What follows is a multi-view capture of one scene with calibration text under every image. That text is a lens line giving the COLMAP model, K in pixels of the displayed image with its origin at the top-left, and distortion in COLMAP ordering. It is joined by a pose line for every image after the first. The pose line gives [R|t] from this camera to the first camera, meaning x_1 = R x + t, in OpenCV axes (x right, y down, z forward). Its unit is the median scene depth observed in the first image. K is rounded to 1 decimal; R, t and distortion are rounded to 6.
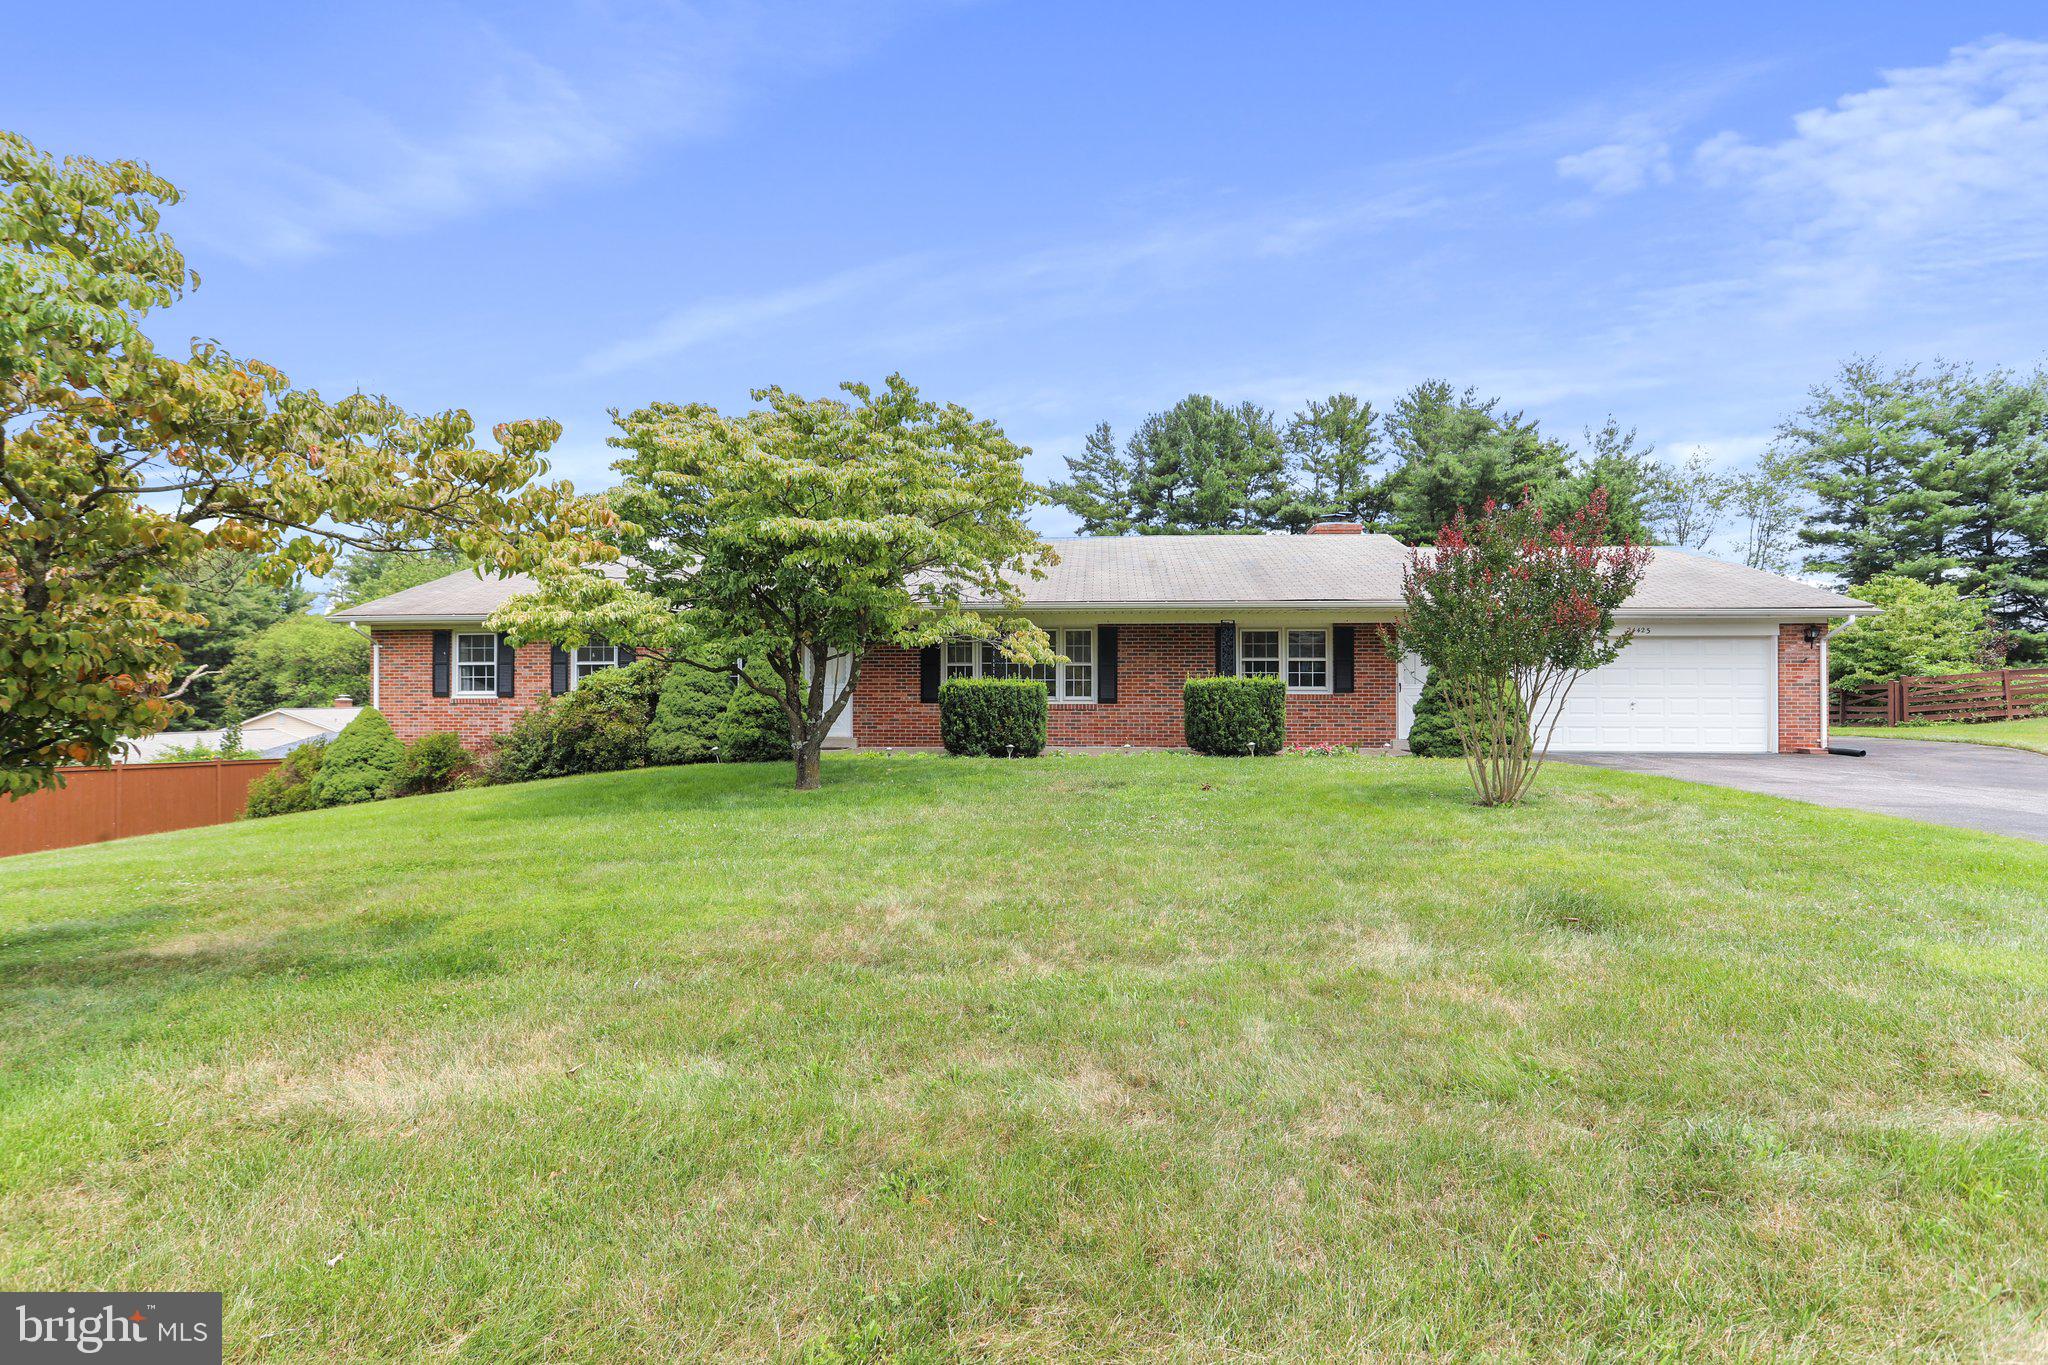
lens RADIAL K [[1003.1, 0, 1024.5], [0, 1003.1, 692.7], [0, 0, 1]] dist [-0.055133, 0.000431]
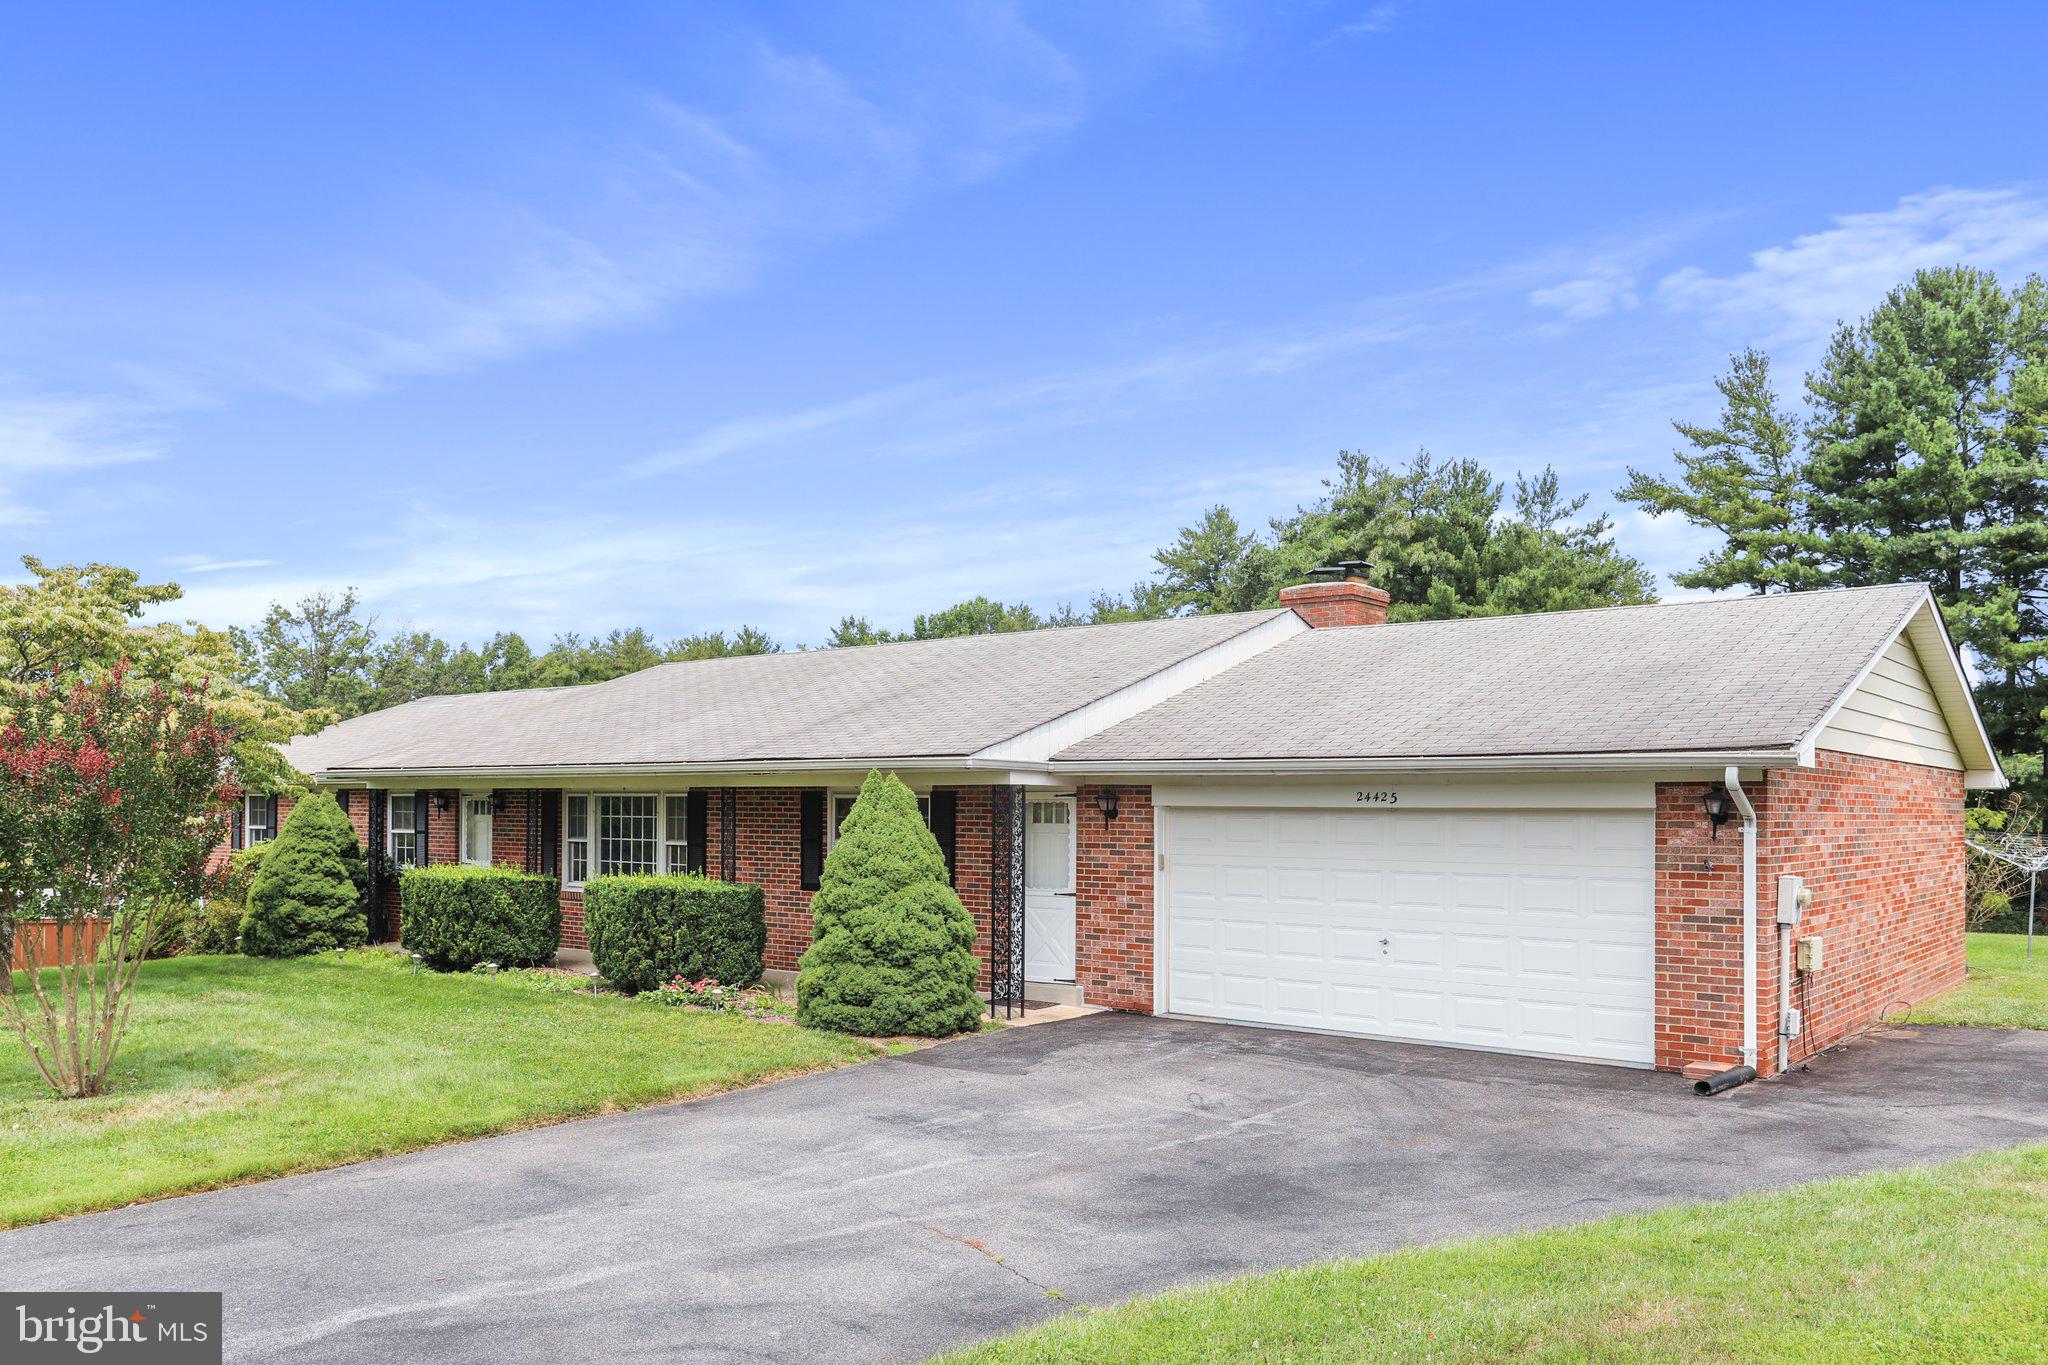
lens RADIAL K [[1573.2, 0, 1019.8], [0, 1573.2, 787.0], [0, 0, 1]] dist [-0.040050, 0.095480]
pose [[0.813828, -0.002611, -0.581100, 0.887373], [-0.007205, 0.999868, -0.014582, -0.051895], [0.581061, 0.016054, 0.813701, 0.217276]]
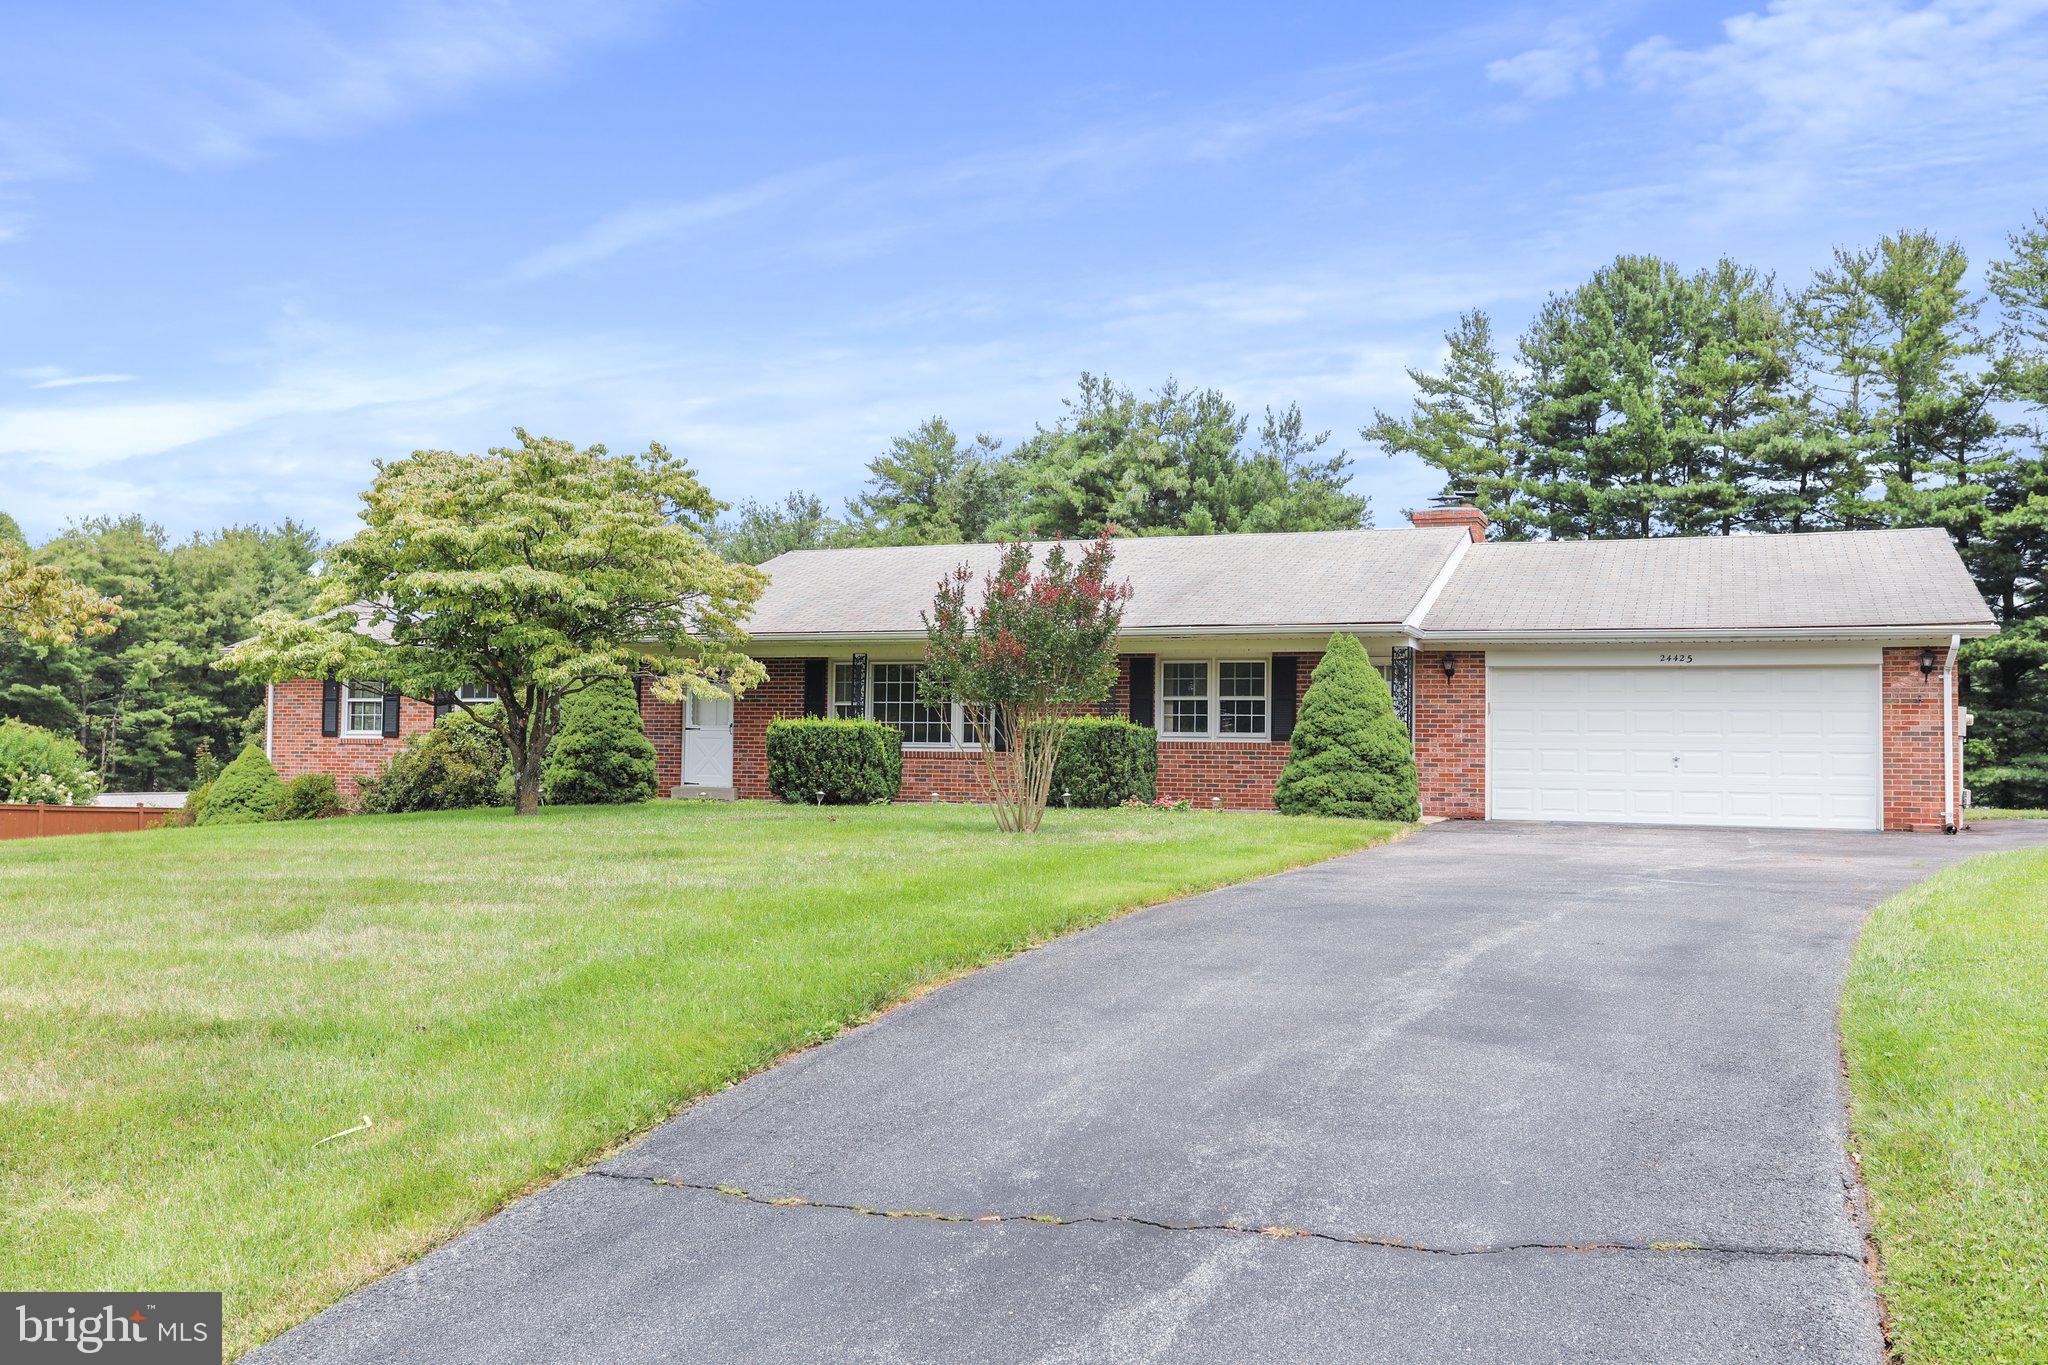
lens RADIAL K [[1804.1, 0, 1024.0], [0, 1804.1, 682.5], [0, 0, 1]] dist [-0.002896, 0.004830]
pose [[0.951478, -0.000556, -0.307716, 0.543012], [-0.013592, 0.998946, -0.043834, 0.018778], [0.307416, 0.045890, 0.950468, -0.403509]]
